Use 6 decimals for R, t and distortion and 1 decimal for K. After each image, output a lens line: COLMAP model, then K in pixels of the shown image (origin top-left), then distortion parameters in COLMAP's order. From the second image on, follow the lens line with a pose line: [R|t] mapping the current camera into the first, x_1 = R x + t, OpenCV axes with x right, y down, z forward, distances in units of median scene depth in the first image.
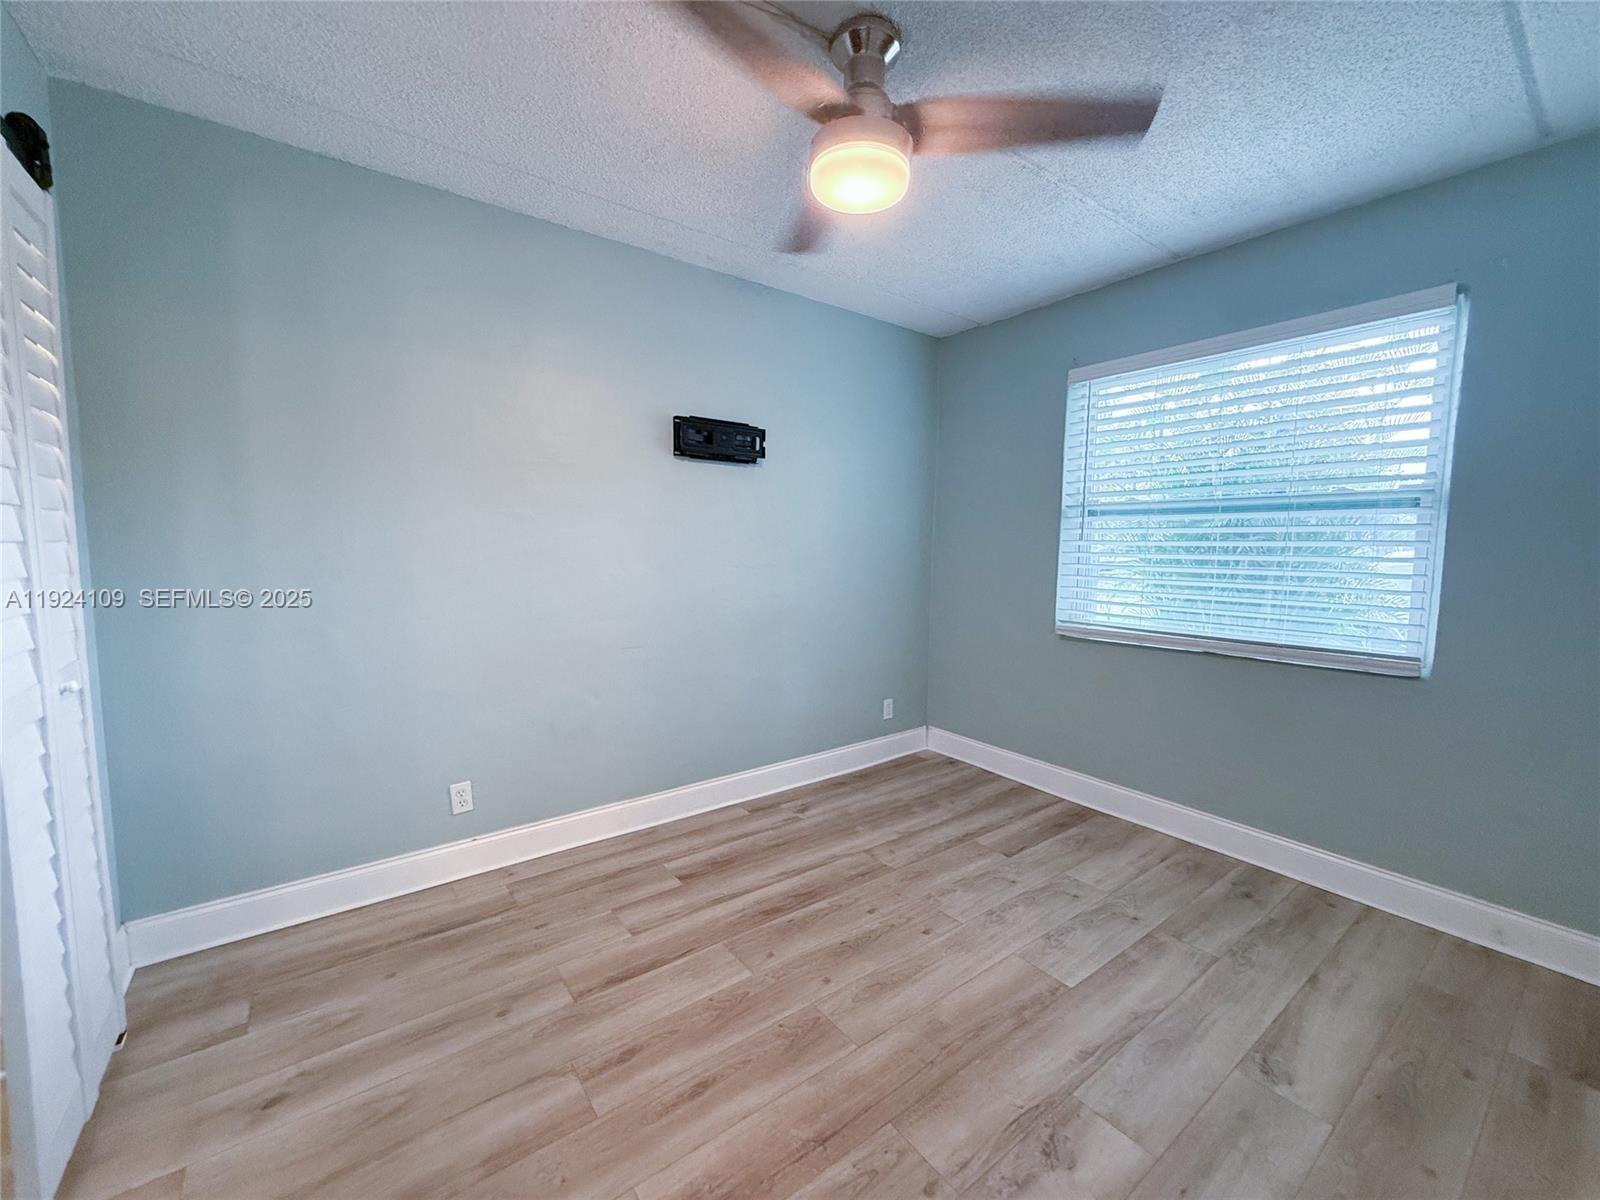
lens RADIAL K [[639.8, 0, 794.9], [0, 639.8, 595.6], [0, 0, 1]] dist [-0.001658, 0.000762]
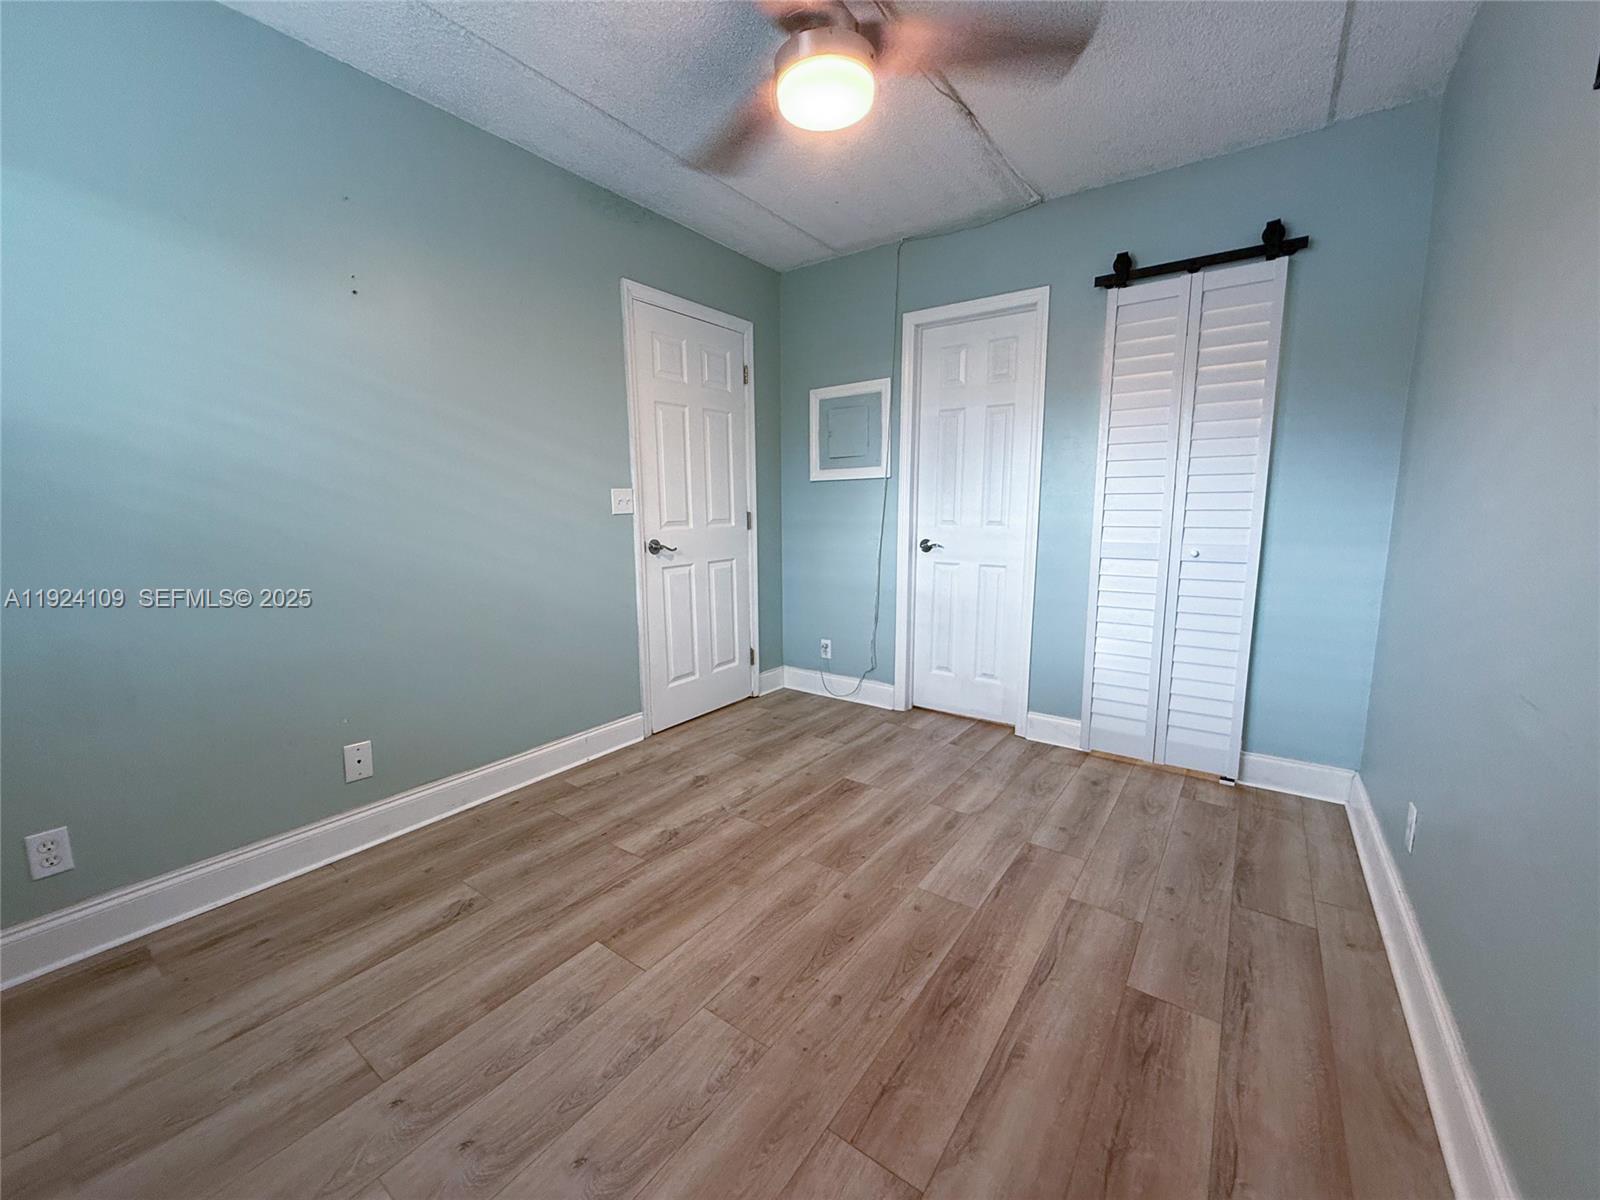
lens RADIAL K [[639.8, 0, 793.3], [0, 639.8, 598.2], [0, 0, 1]] dist [-0.001658, 0.000762]
pose [[-0.954620, 0.035085, -0.295753, 0.367420], [-0.030798, 0.976084, 0.215200, -0.064352], [0.296231, 0.214543, -0.930709, 1.610515]]
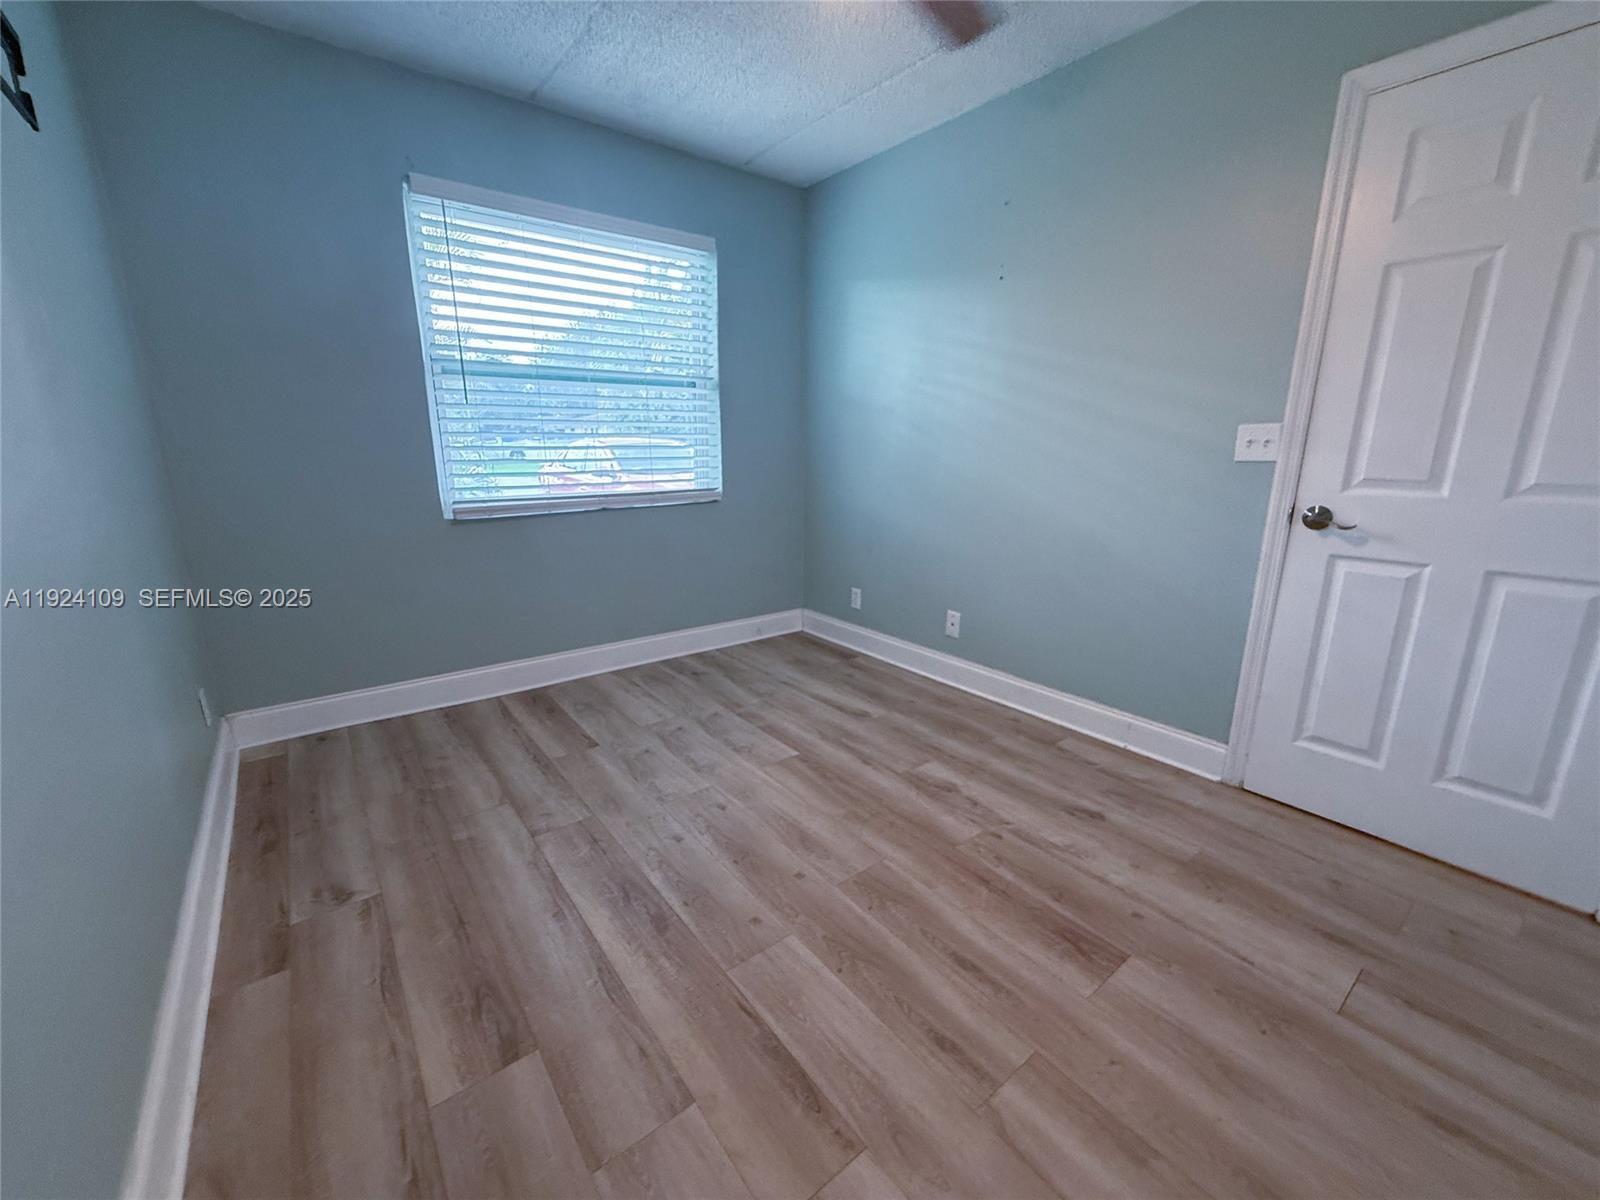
lens RADIAL K [[639.8, 0, 796.5], [0, 639.8, 600.9], [0, 0, 1]] dist [-0.001658, 0.000762]
pose [[-0.018624, -0.257303, 0.966151, -0.673642], [0.074632, 0.963265, 0.257973, -0.029421], [-0.997037, 0.076910, 0.001263, 0.862818]]
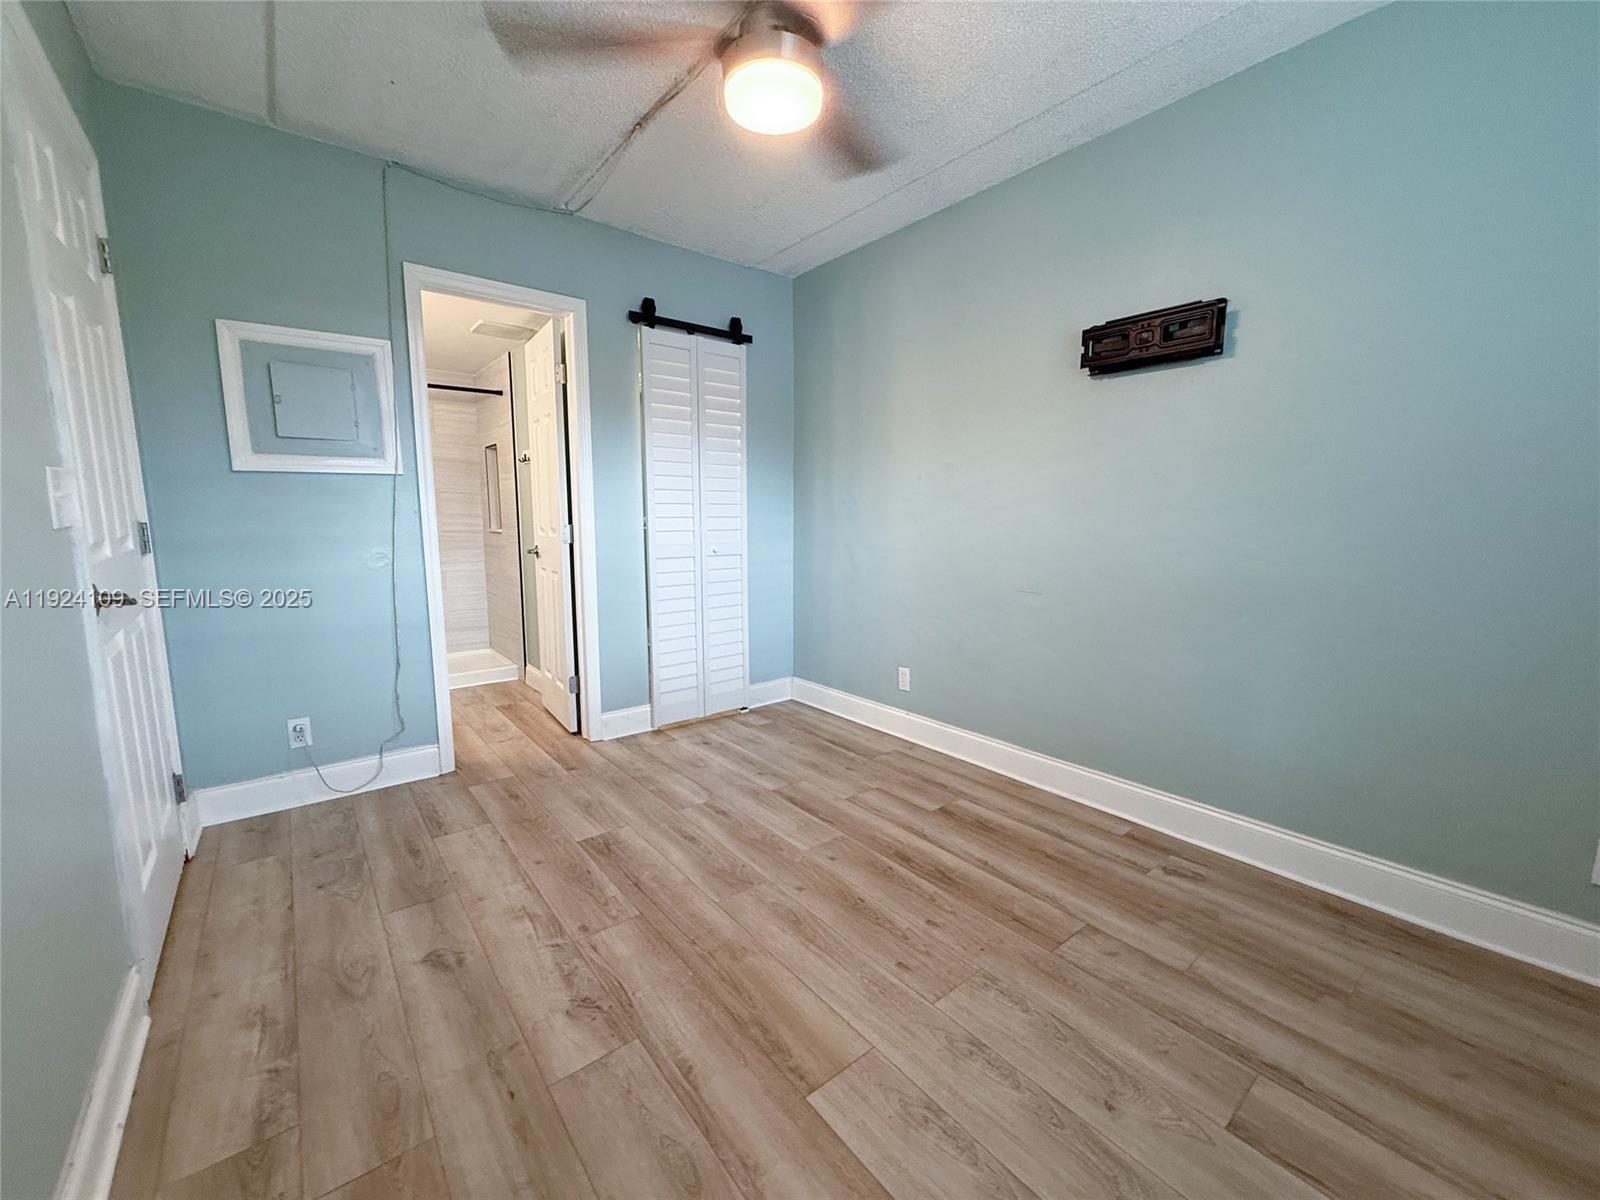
lens RADIAL K [[639.8, 0, 795.5], [0, 639.8, 600.5], [0, 0, 1]] dist [-0.001658, 0.000762]
pose [[0.034065, 0.123667, -0.991739, 0.915859], [-0.082622, 0.989267, 0.120521, 0.007839], [0.995999, 0.077834, 0.043917, 0.806961]]
